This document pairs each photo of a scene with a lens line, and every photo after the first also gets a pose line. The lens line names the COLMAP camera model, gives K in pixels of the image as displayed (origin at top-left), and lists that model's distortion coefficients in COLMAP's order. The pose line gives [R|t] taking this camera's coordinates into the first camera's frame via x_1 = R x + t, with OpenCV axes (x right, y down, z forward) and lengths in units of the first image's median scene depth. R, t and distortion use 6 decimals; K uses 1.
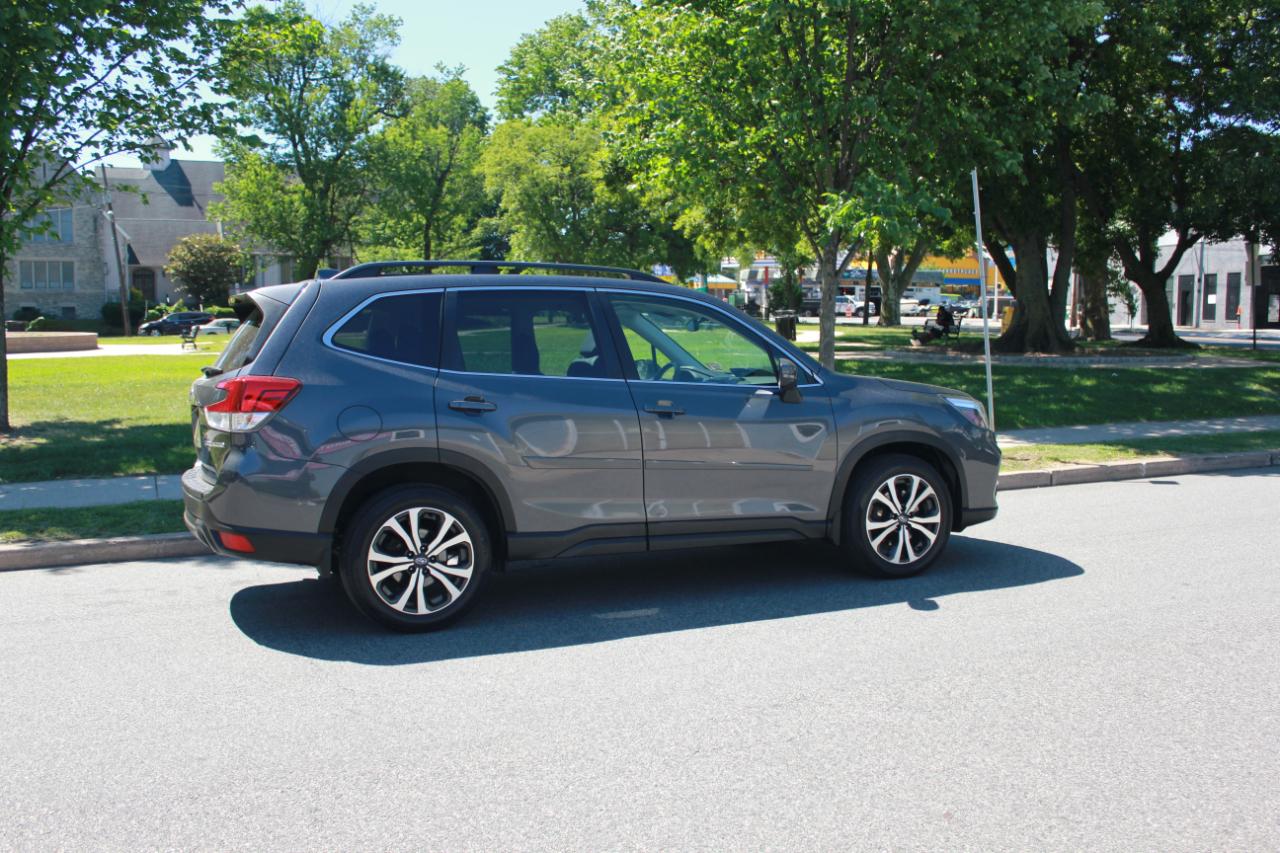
lens RADIAL K [[1189.2, 0, 597.0], [0, 1189.2, 430.9], [0, 0, 1]] dist [-0.136107, 0.111465]
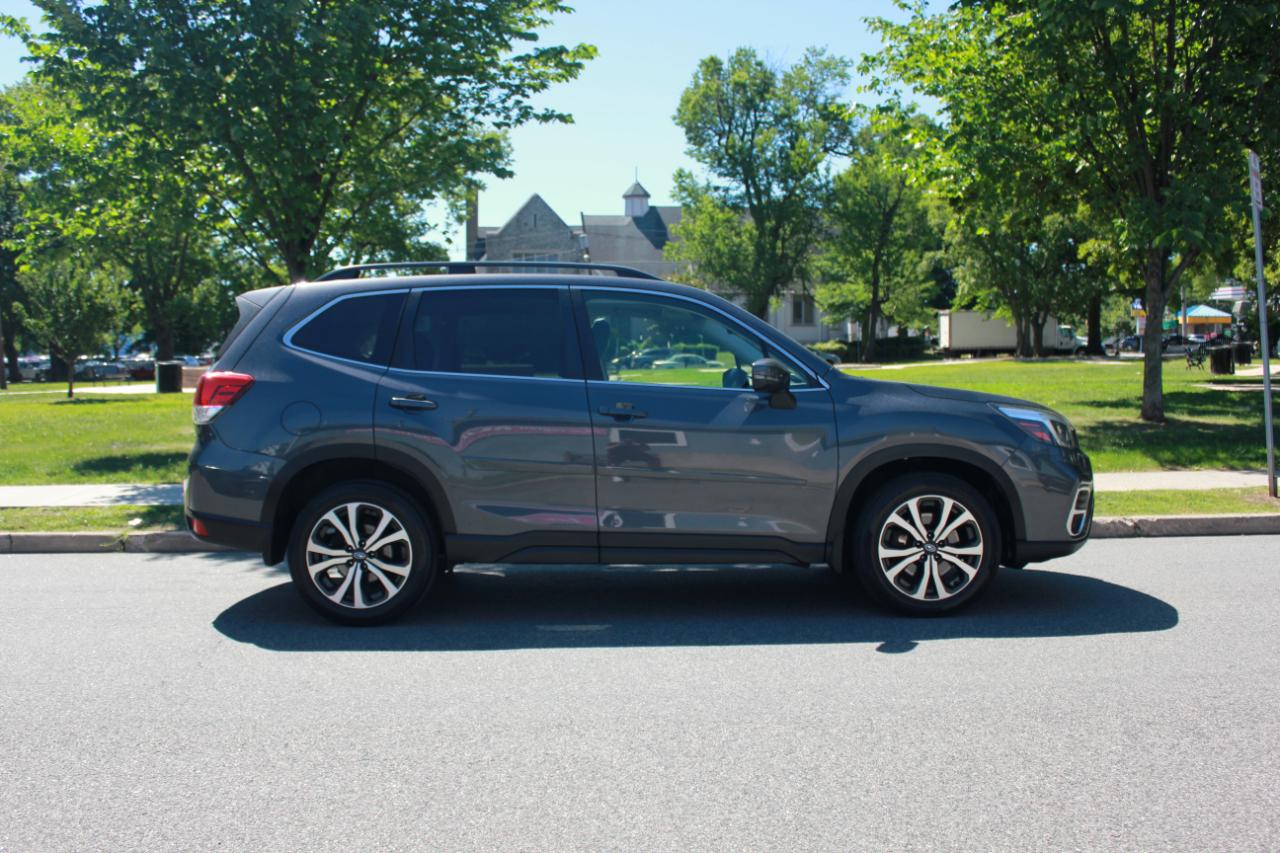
lens RADIAL K [[1173.5, 0, 590.7], [0, 1173.5, 426.3], [0, 0, 1]] dist [-0.152360, 0.149165]
pose [[0.920254, 0.016691, -0.390965, 0.357426], [-0.030143, 0.999145, -0.028295, 0.018153], [0.390158, 0.037823, 0.919971, 0.130868]]
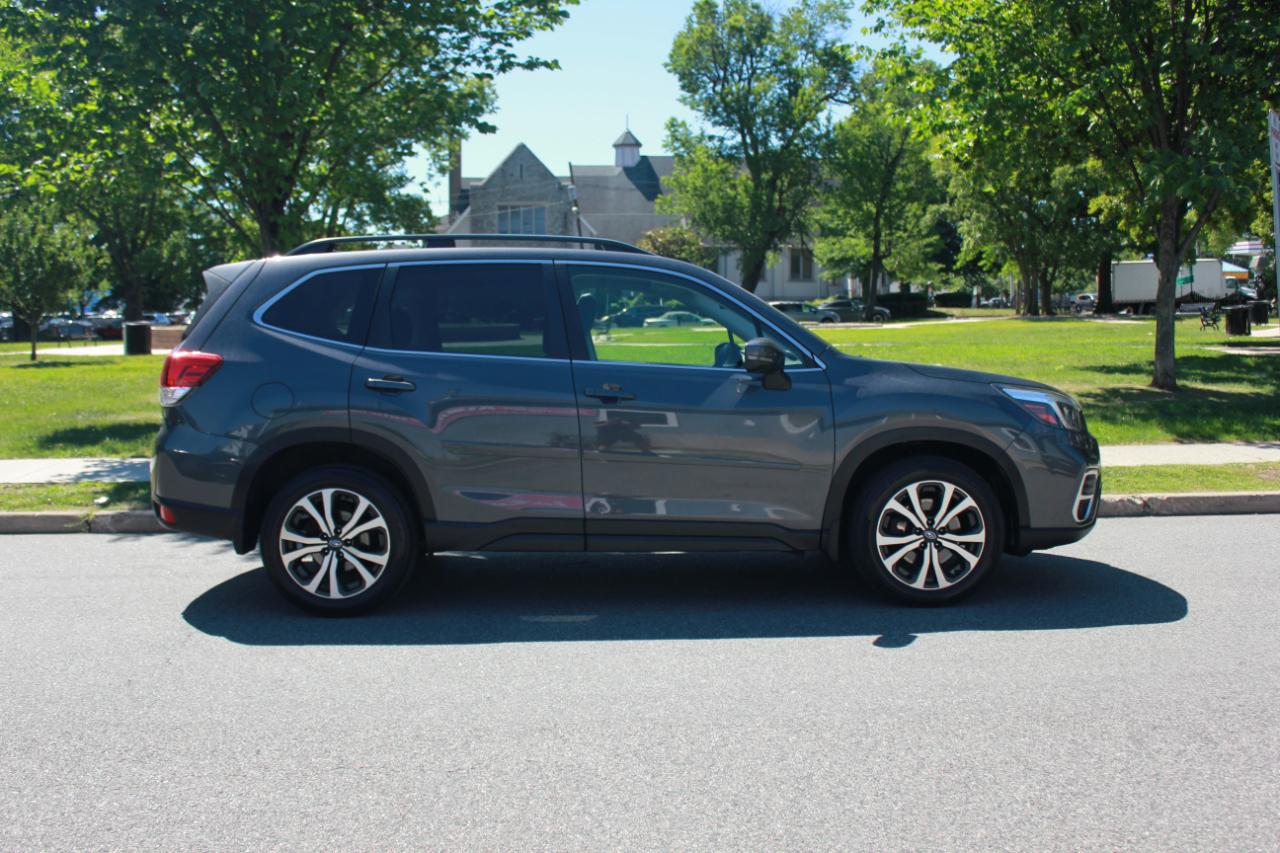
lens RADIAL K [[1222.7, 0, 591.2], [0, 1222.7, 424.0], [0, 0, 1]] dist [-0.142848, 0.147316]
pose [[0.923936, 0.027565, -0.381553, 0.358142], [-0.028784, 0.999583, 0.002514, 0.002568], [0.381463, 0.008660, 0.924343, 0.134134]]
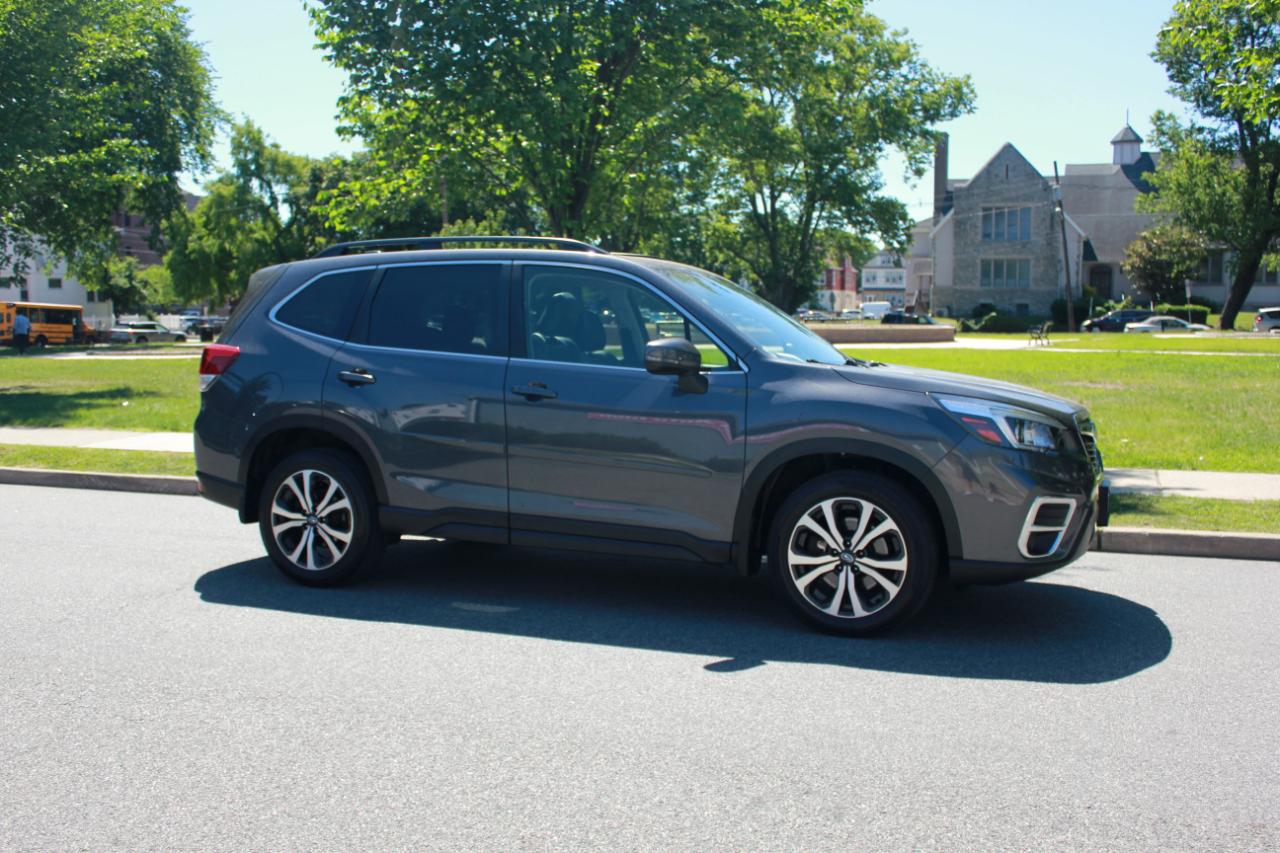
lens RADIAL K [[1189.2, 0, 597.0], [0, 1189.2, 430.9], [0, 0, 1]] dist [-0.136107, 0.111465]
pose [[0.703160, 0.066613, -0.707904, 0.666932], [-0.065161, 0.997449, 0.029134, -0.016208], [0.708039, 0.025642, 0.705707, 0.358615]]
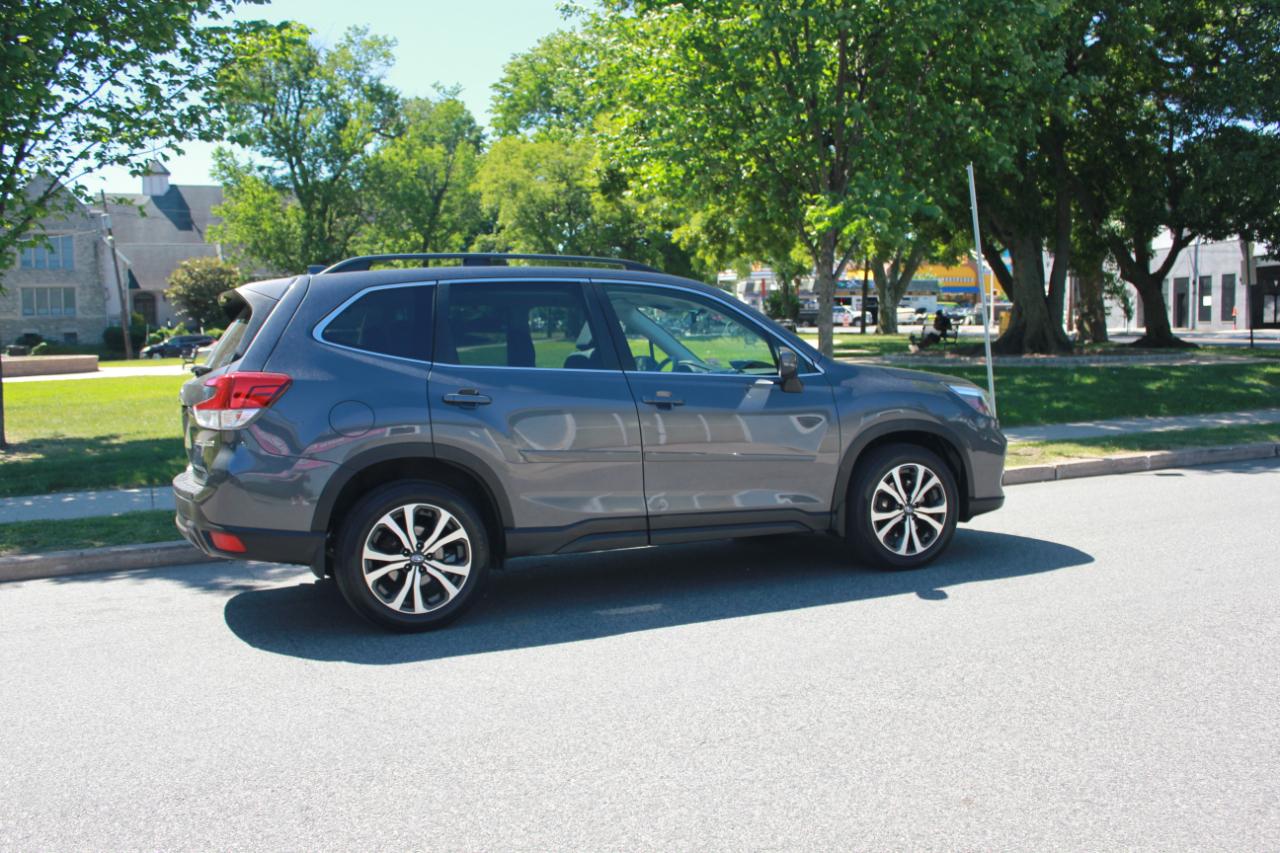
lens RADIAL K [[1182.3, 0, 597.2], [0, 1182.3, 435.8], [0, 0, 1]] dist [-0.136213, 0.114580]
pose [[0.999801, -0.019952, -0.000543, 0.002024], [0.019946, 0.999764, -0.008629, 0.016756], [0.000715, 0.008617, 0.999963, 0.023706]]
